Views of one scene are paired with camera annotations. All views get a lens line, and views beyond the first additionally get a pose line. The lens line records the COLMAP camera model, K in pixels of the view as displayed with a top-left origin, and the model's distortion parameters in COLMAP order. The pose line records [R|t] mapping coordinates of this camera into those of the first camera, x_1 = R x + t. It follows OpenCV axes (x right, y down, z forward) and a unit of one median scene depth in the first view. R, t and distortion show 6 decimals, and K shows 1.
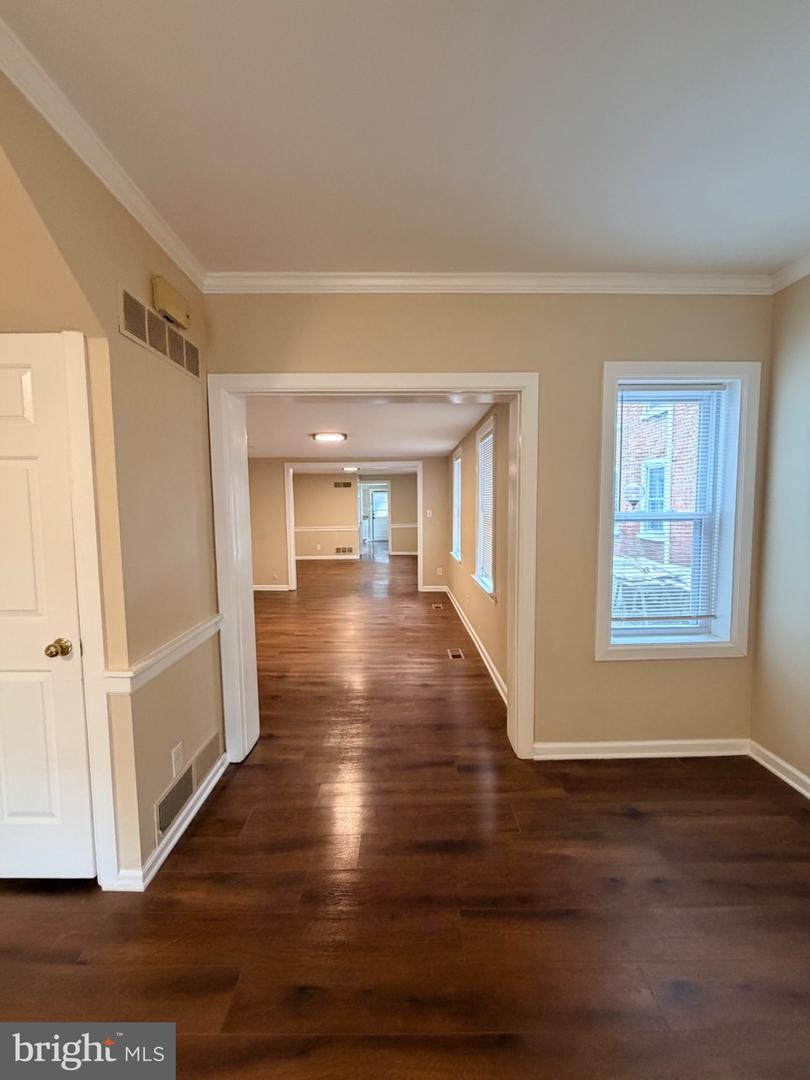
lens RADIAL K [[430.3, 0, 407.6], [0, 430.3, 540.7], [0, 0, 1]] dist [0.001711, 0.000225]
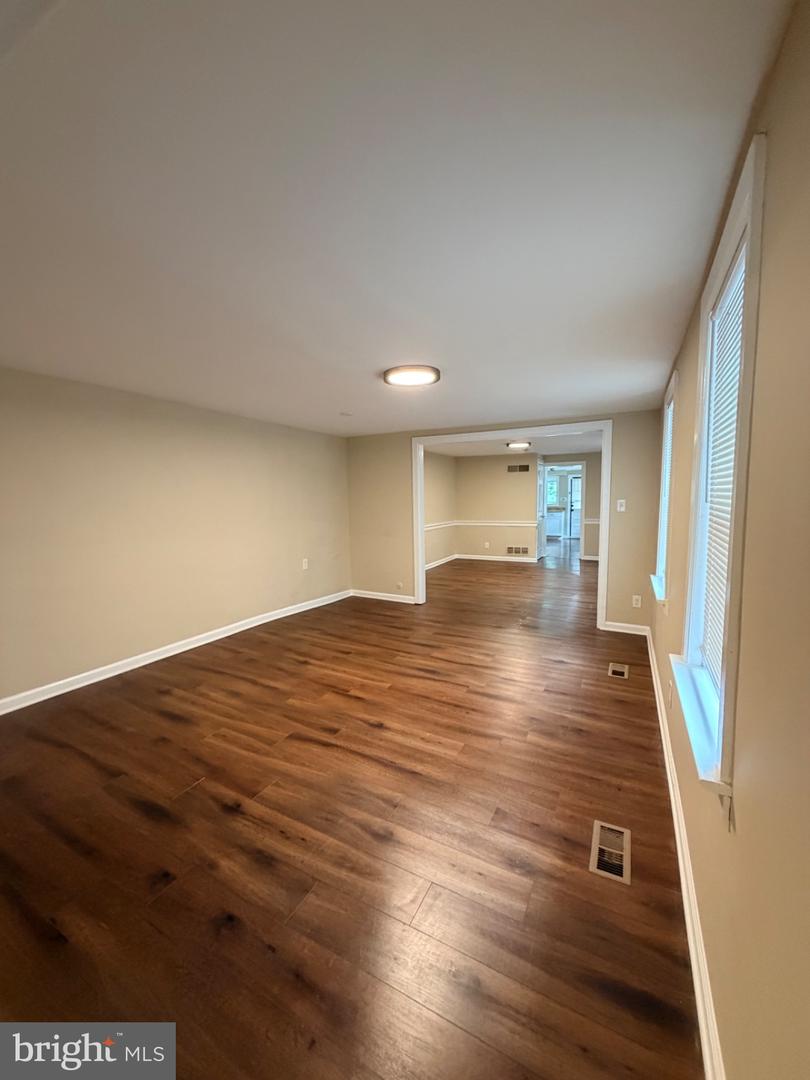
lens RADIAL K [[430.3, 0, 402.1], [0, 430.3, 536.9], [0, 0, 1]] dist [0.001711, 0.000225]
pose [[0.879366, 0.040546, -0.474416, 0.043164], [-0.034409, 0.999174, 0.021613, -0.013405], [0.474901, -0.002682, 0.880035, 0.196582]]
